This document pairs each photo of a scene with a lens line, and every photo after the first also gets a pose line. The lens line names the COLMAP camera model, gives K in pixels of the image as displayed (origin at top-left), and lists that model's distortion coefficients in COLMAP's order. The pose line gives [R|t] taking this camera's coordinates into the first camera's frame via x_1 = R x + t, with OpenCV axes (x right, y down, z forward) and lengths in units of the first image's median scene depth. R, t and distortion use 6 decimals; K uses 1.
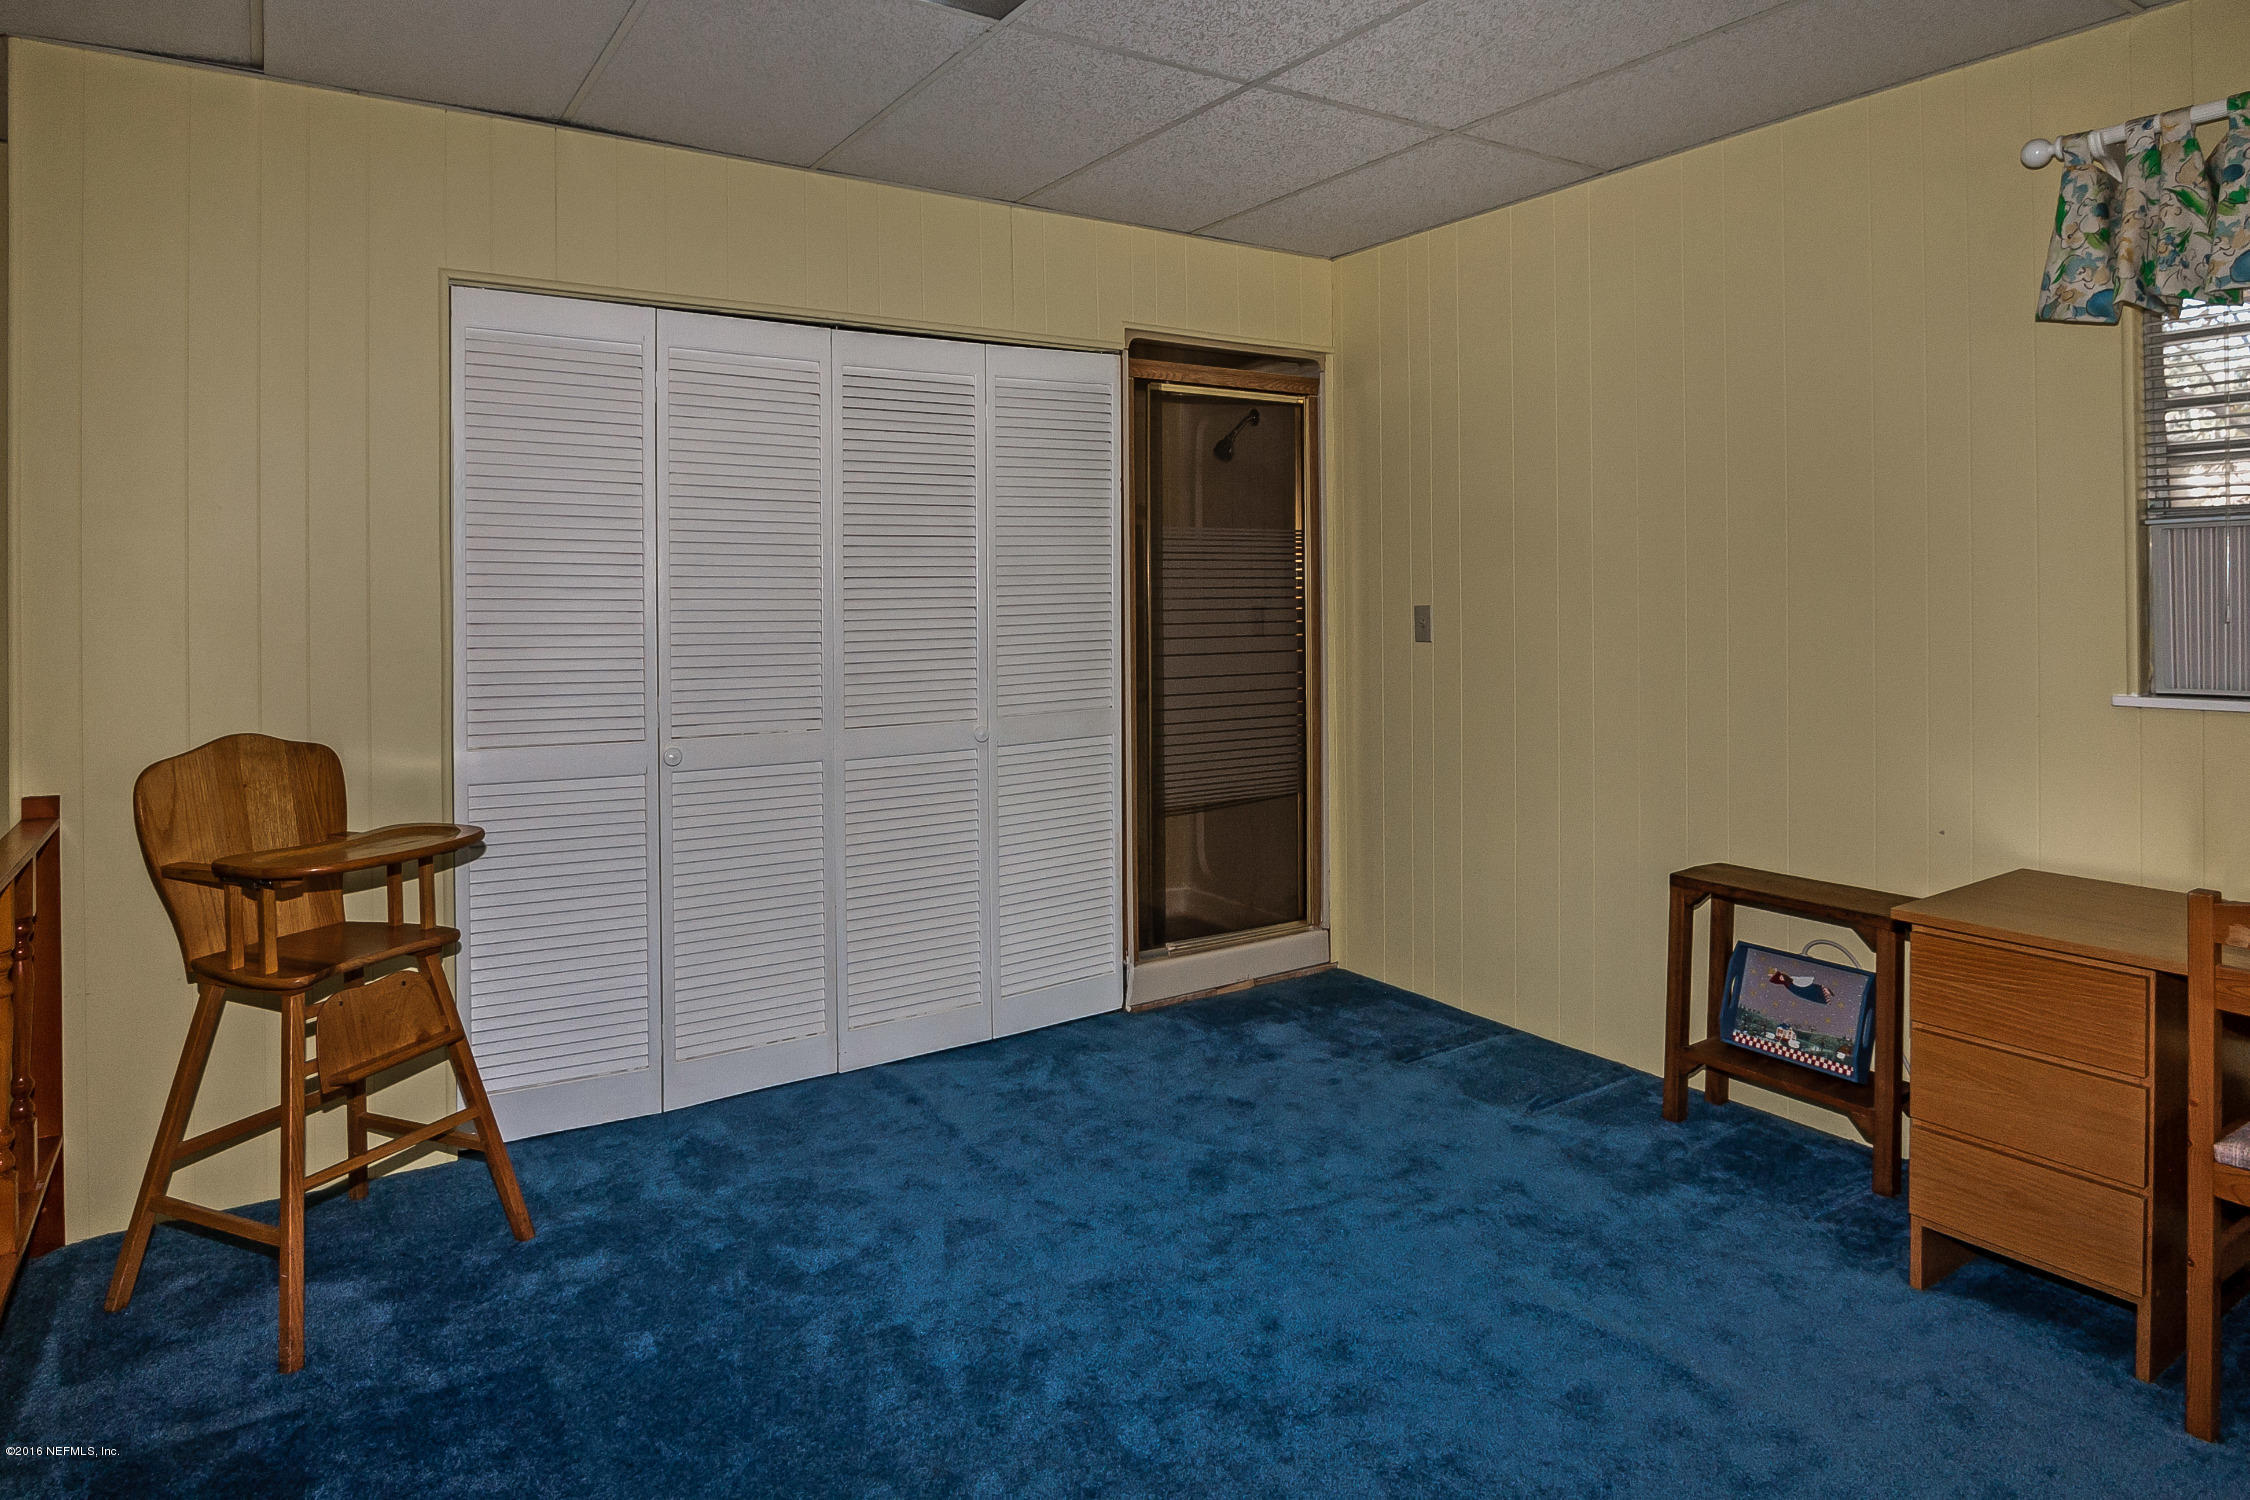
lens RADIAL K [[1337.0, 0, 1125.0], [0, 1337.0, 750.0], [0, 0, 1]] dist [-0.005351, -0.001116]
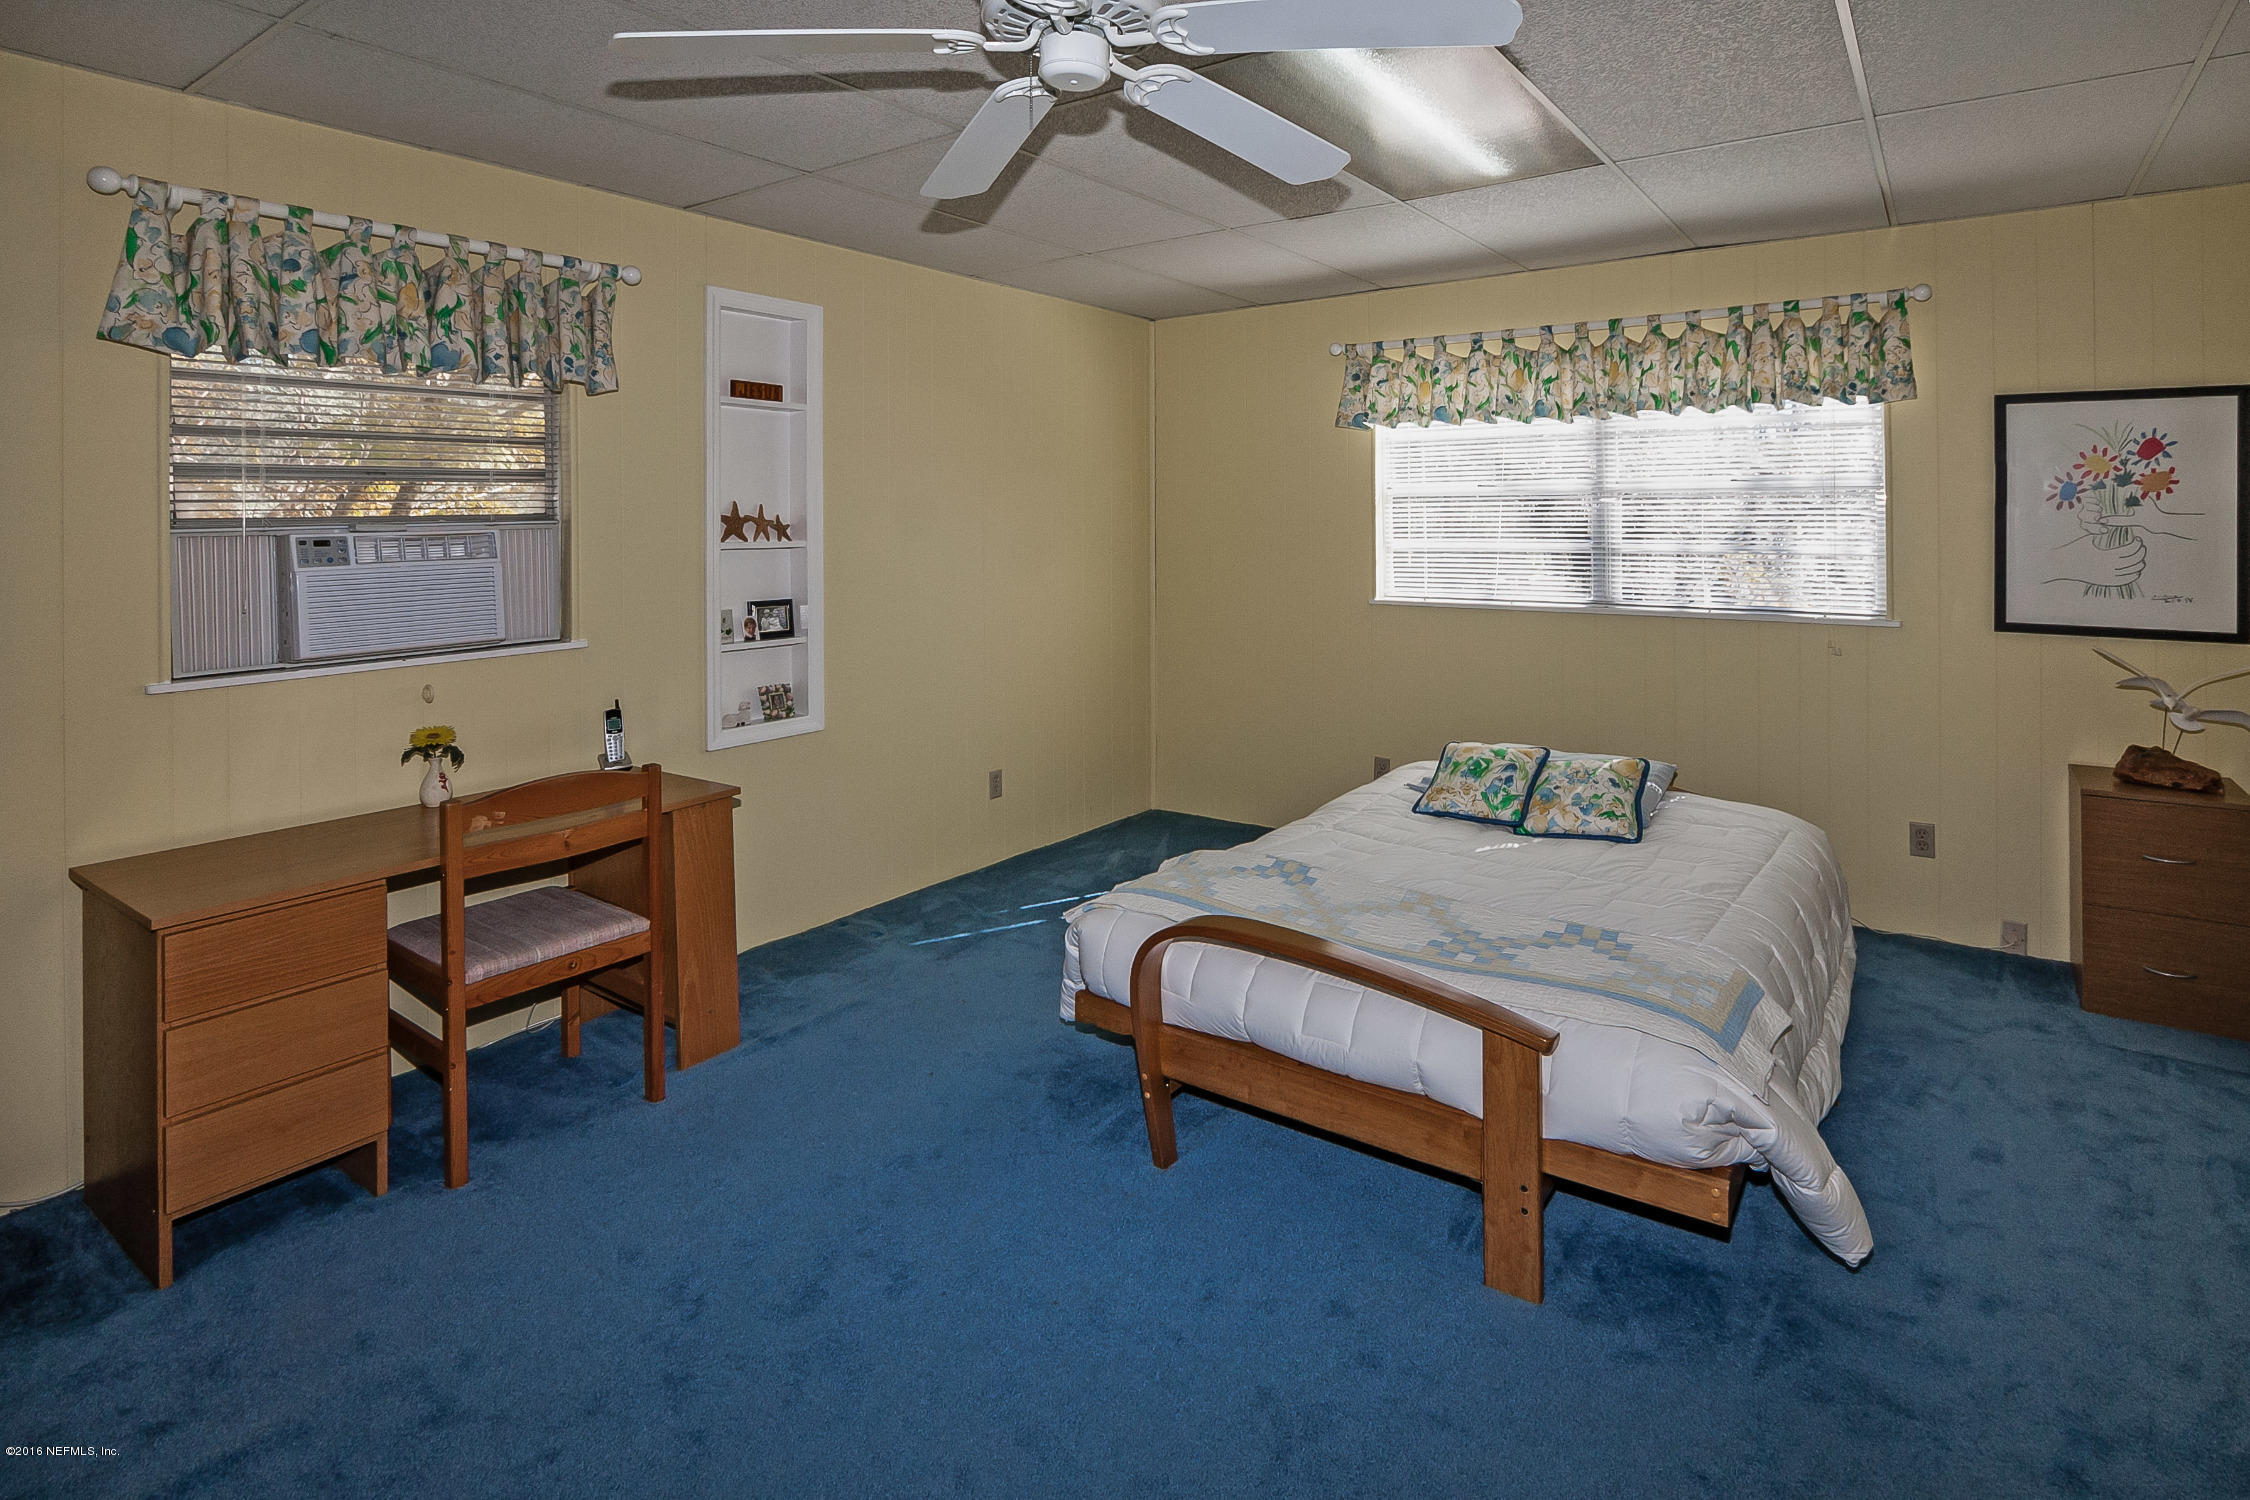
lens RADIAL K [[1245.4, 0, 1125.0], [0, 1245.4, 750.0], [0, 0, 1]] dist [-0.000445, -0.000917]
pose [[-0.394441, -0.160621, 0.904775, -0.595053], [0.126510, 0.965738, 0.226596, -0.136073], [-0.910171, 0.203841, -0.360607, 0.720282]]
